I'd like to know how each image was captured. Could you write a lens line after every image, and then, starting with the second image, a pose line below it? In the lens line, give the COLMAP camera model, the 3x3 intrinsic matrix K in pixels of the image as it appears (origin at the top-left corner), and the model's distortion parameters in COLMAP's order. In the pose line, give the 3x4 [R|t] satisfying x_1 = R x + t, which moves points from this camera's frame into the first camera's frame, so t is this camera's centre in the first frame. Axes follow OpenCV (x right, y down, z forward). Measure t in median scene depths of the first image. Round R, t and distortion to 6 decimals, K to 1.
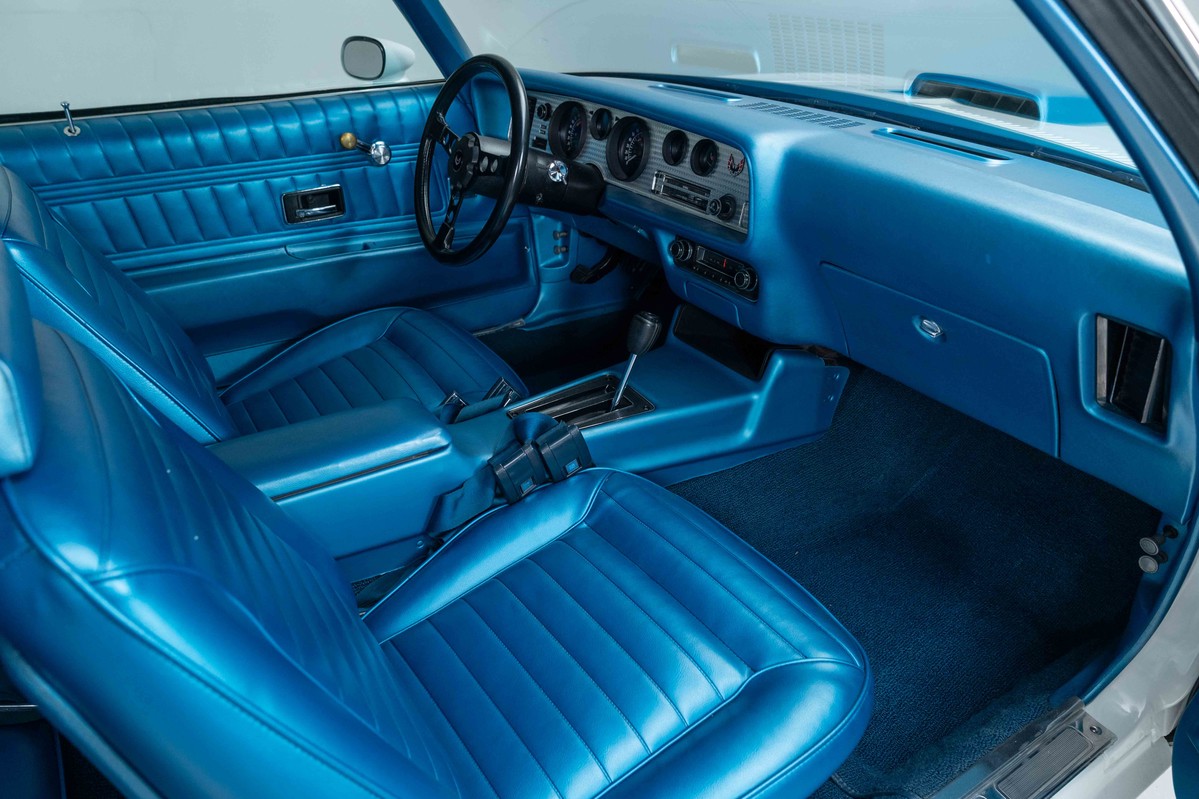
lens RADIAL K [[849.4, 0, 599.5], [0, 849.4, 399.5], [0, 0, 1]] dist [-0.010300, 0.000863]
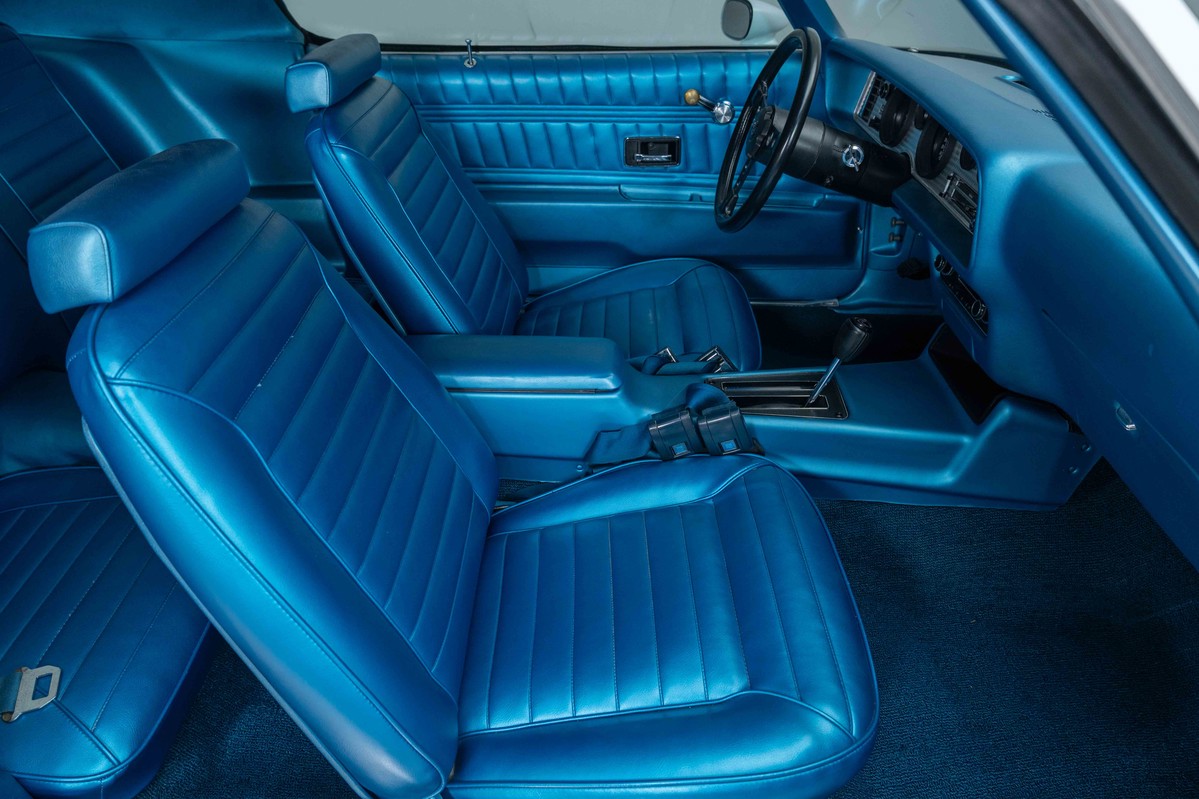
lens RADIAL K [[852.3, 0, 613.9], [0, 852.3, 402.1], [0, 0, 1]] dist [-0.004548, -0.003017]
pose [[0.835957, 0.288096, -0.467094, 0.244644], [-0.259979, 0.957456, 0.125260, -0.049733], [0.483308, 0.016722, 0.875290, 0.024150]]
